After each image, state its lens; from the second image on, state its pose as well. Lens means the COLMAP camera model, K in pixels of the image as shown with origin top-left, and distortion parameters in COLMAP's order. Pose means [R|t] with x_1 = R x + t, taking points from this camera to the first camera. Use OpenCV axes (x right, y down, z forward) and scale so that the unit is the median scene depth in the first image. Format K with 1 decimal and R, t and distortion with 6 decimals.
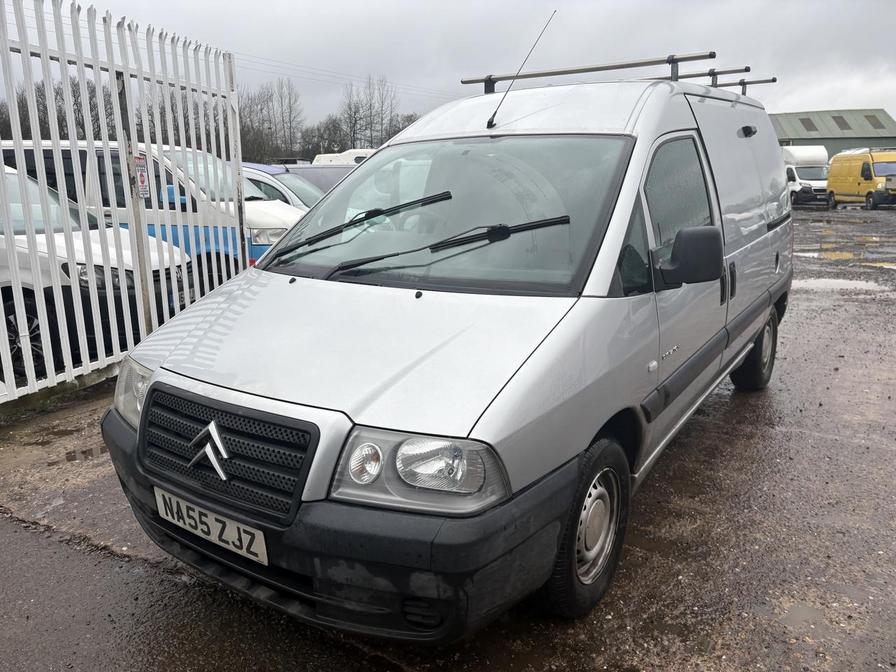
lens RADIAL K [[673.2, 0, 444.7], [0, 673.2, 339.5], [0, 0, 1]] dist [0.006346, -0.007655]
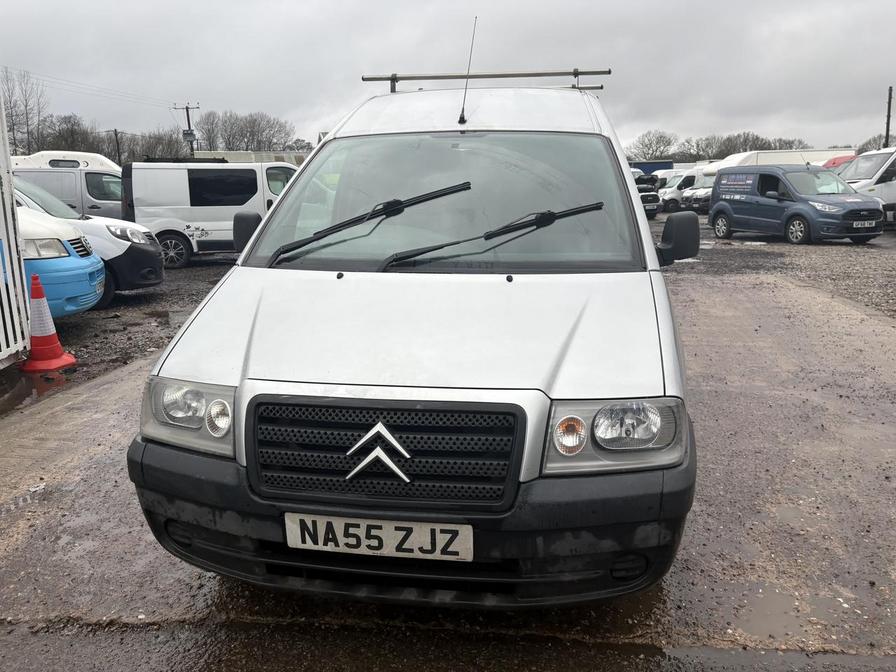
lens RADIAL K [[673.2, 0, 453.4], [0, 673.2, 336.0], [0, 0, 1]] dist [0.006346, -0.007655]
pose [[0.897663, -0.088493, 0.431706, -0.627432], [0.097438, 0.995241, 0.001403, 0.012420], [-0.429775, 0.040806, 0.902013, 0.125679]]
